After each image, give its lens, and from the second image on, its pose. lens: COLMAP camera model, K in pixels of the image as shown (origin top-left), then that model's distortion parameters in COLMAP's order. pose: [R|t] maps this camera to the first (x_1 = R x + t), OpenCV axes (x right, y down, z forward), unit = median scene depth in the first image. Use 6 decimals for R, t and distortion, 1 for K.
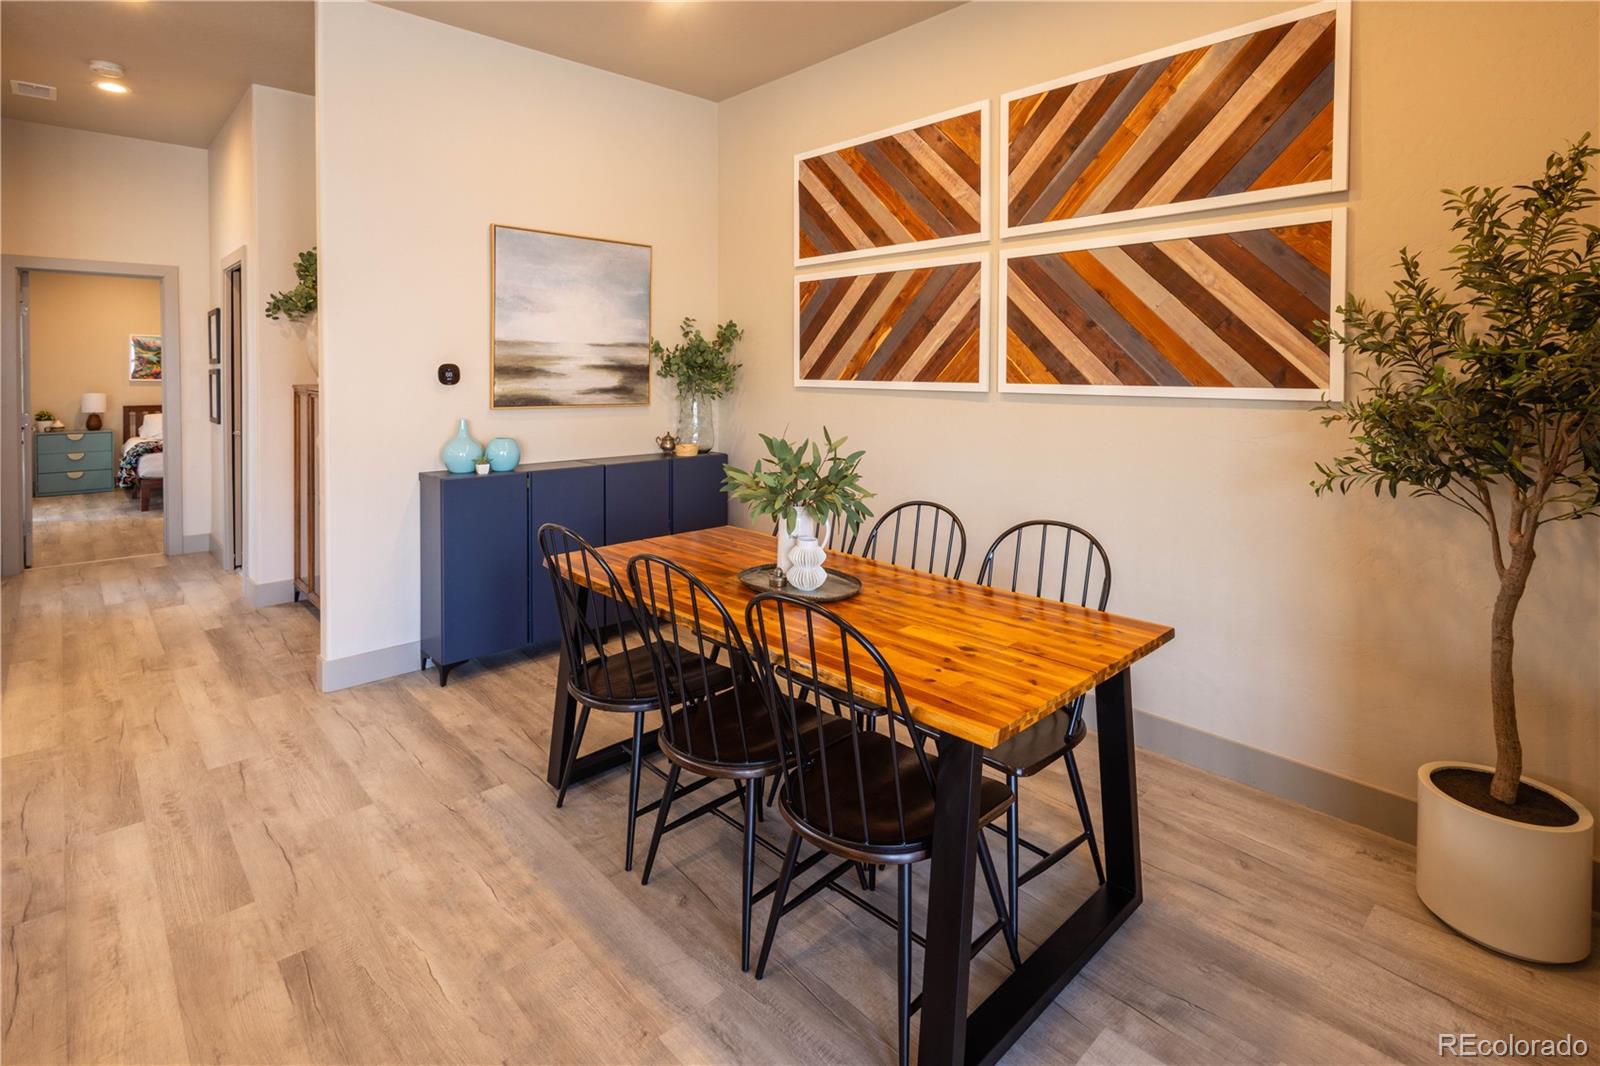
lens RADIAL K [[771.9, 0, 804.5], [0, 771.9, 378.0], [0, 0, 1]] dist [0.003814, 0.000261]
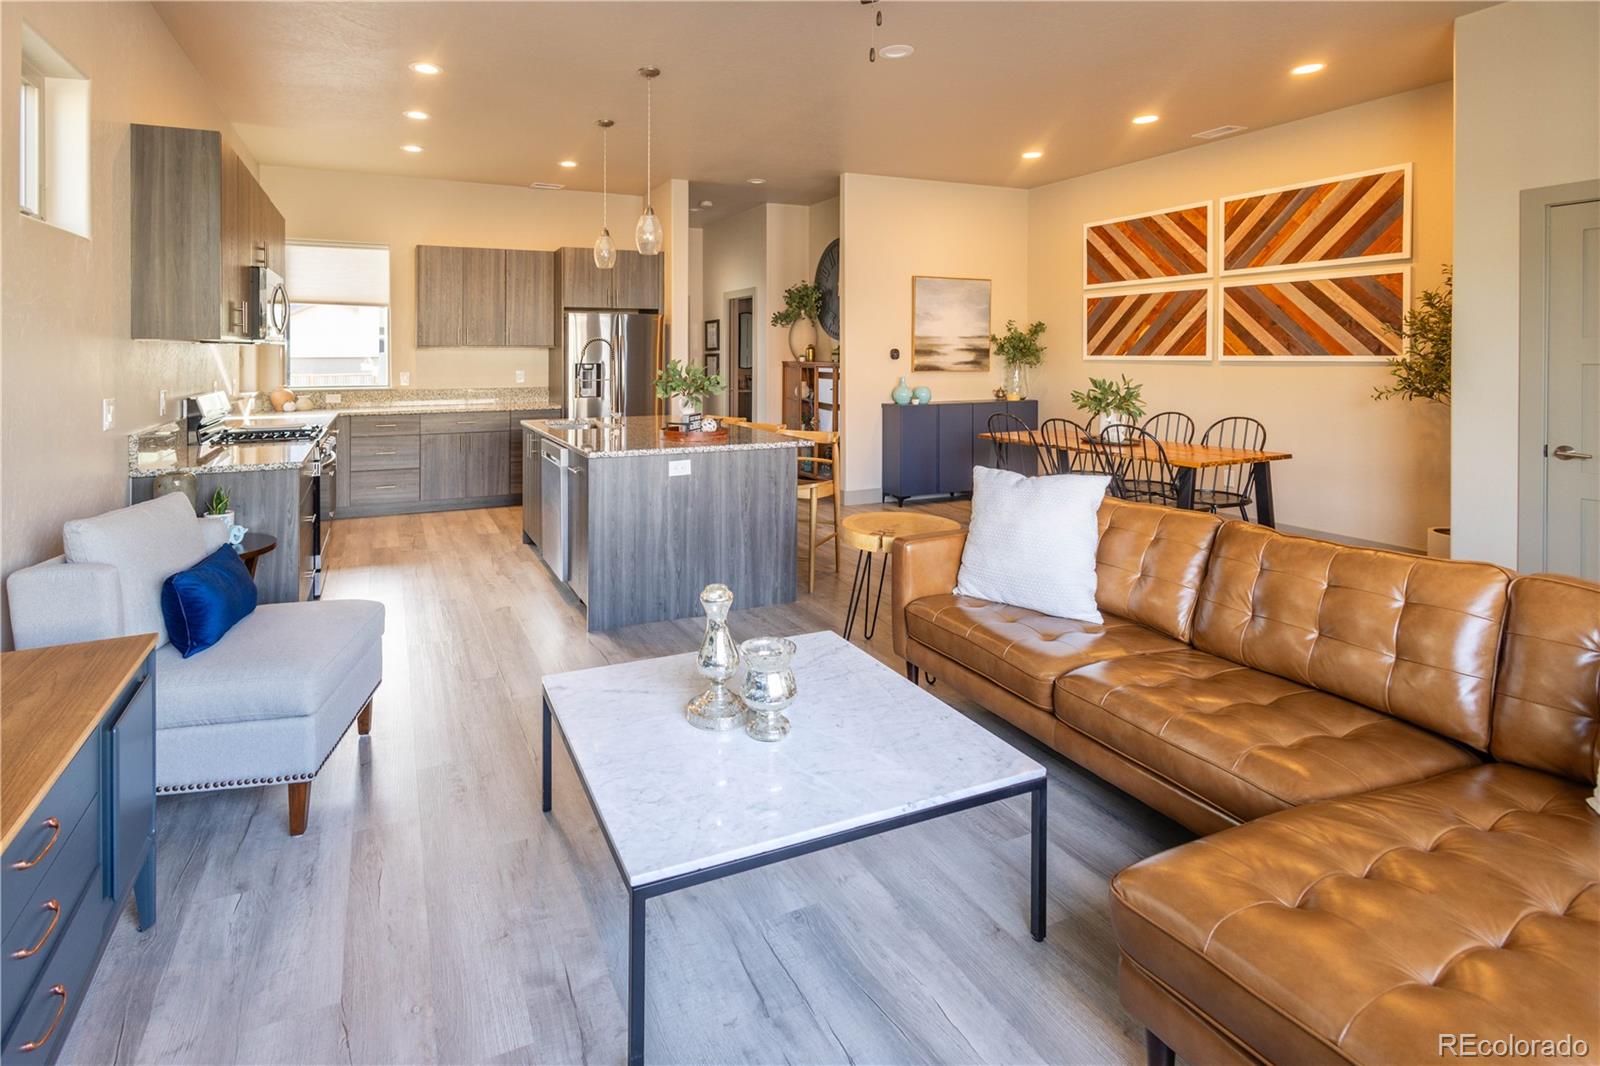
lens RADIAL K [[775.3, 0, 725.0], [0, 775.3, 366.2], [0, 0, 1]] dist [0.007321, -0.000139]
pose [[0.935362, -0.001002, -0.353690, -0.177308], [0.001943, 0.999995, 0.002306, 0.023096], [0.353686, -0.002844, 0.935360, -1.059625]]
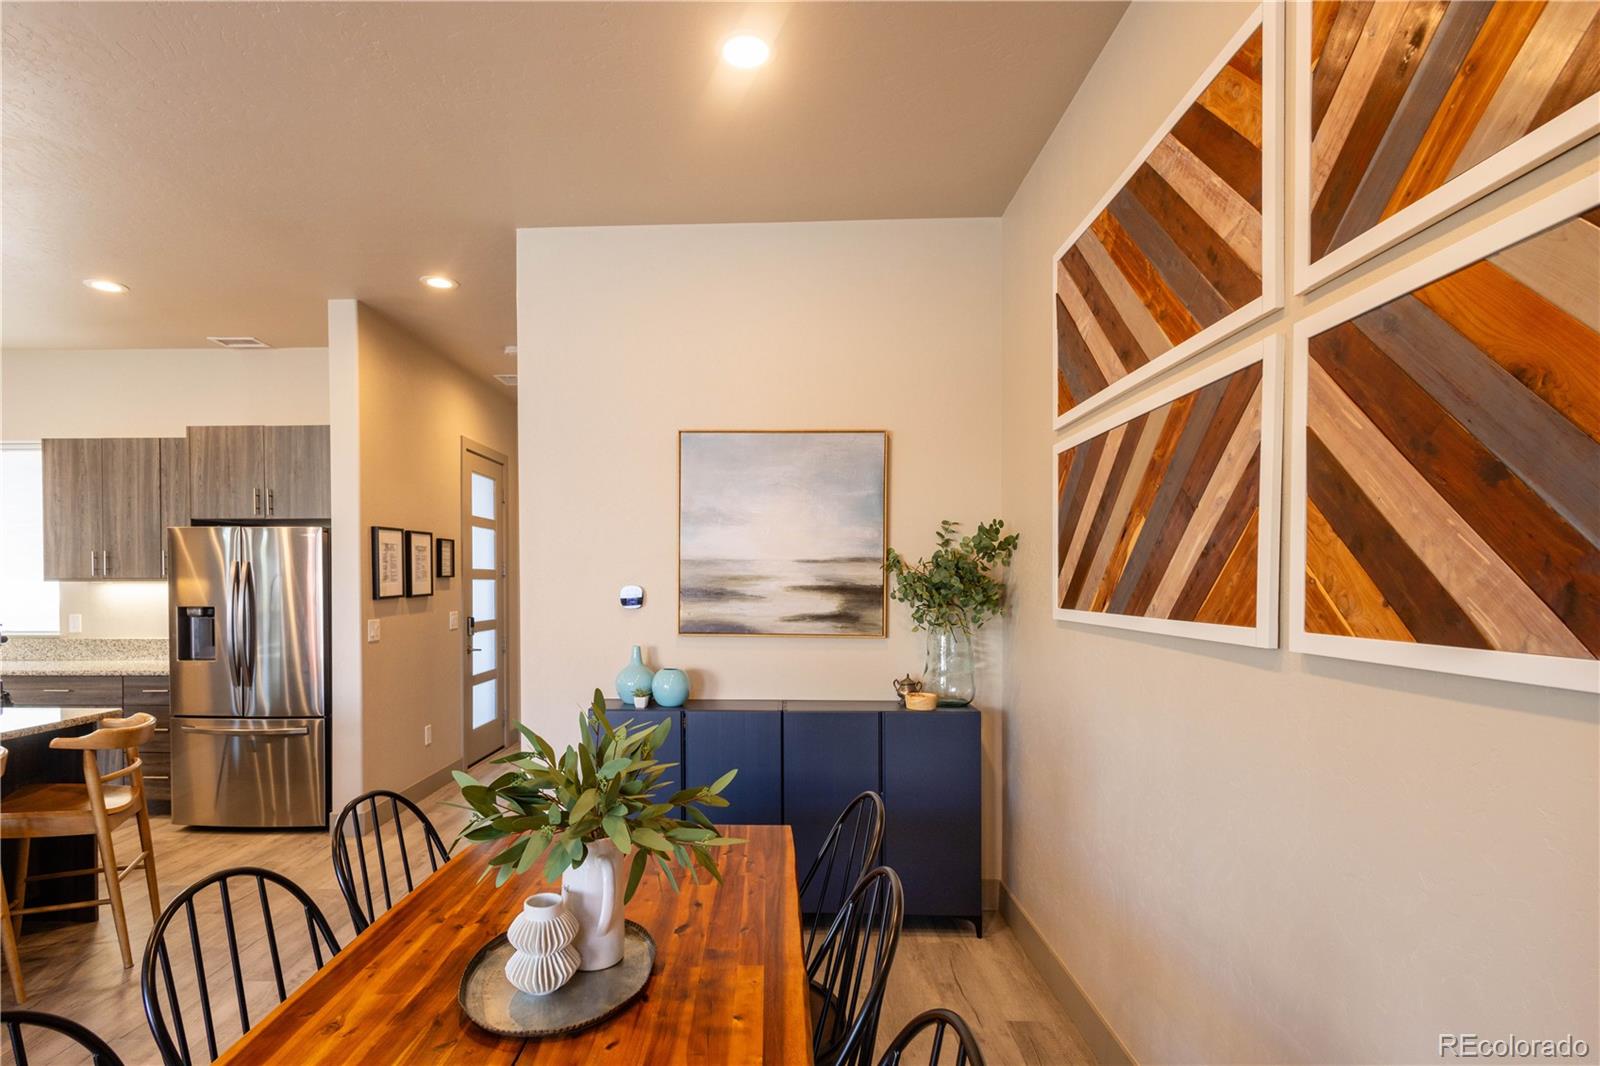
lens RADIAL K [[792.4, 0, 757.4], [0, 792.4, 583.8], [0, 0, 1]] dist [0.018298, 0.000442]
pose [[0.708199, -0.003157, -0.706006, 0.334056], [-0.004421, 0.999951, -0.008906, -0.013636], [0.705999, 0.009429, 0.708150, 0.444279]]
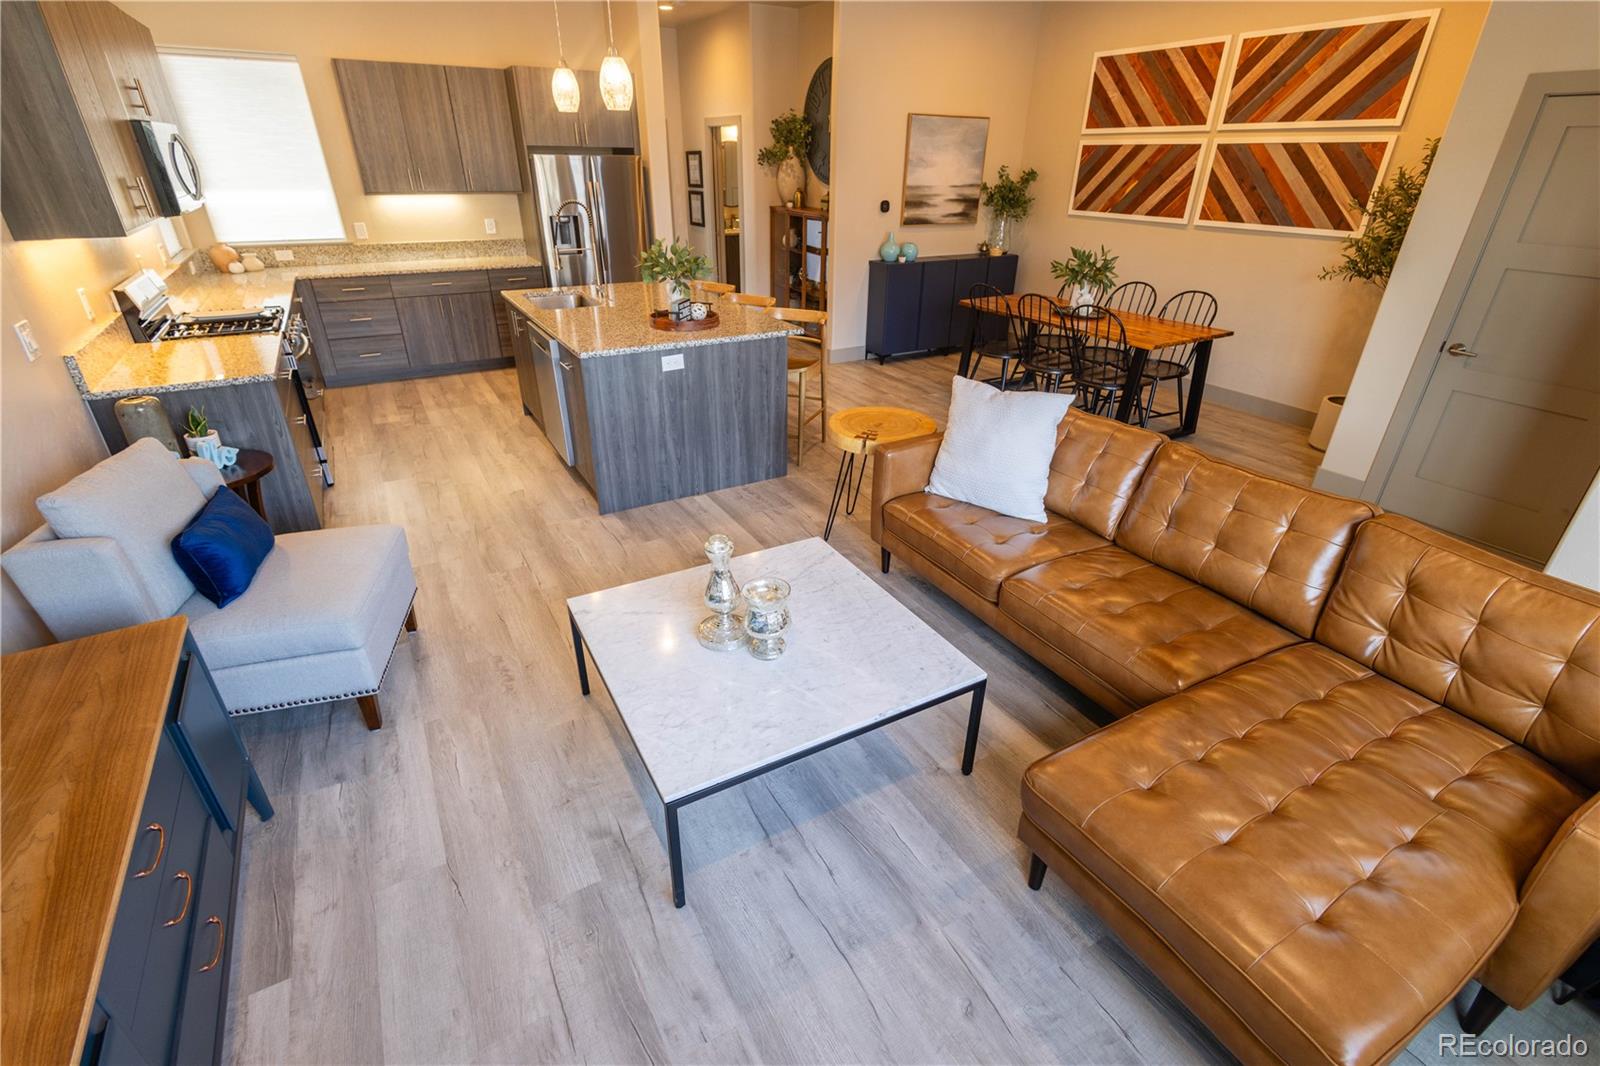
lens RADIAL K [[715.2, 0, 800.0], [0, 715.2, 533.0], [0, 0, 1]] dist [0.011444, -0.004955]
pose [[0.969621, 0.116098, -0.215304, -0.199265], [-0.005739, 0.890743, 0.454470, -0.095694], [0.244544, -0.439428, 0.864350, -1.006417]]
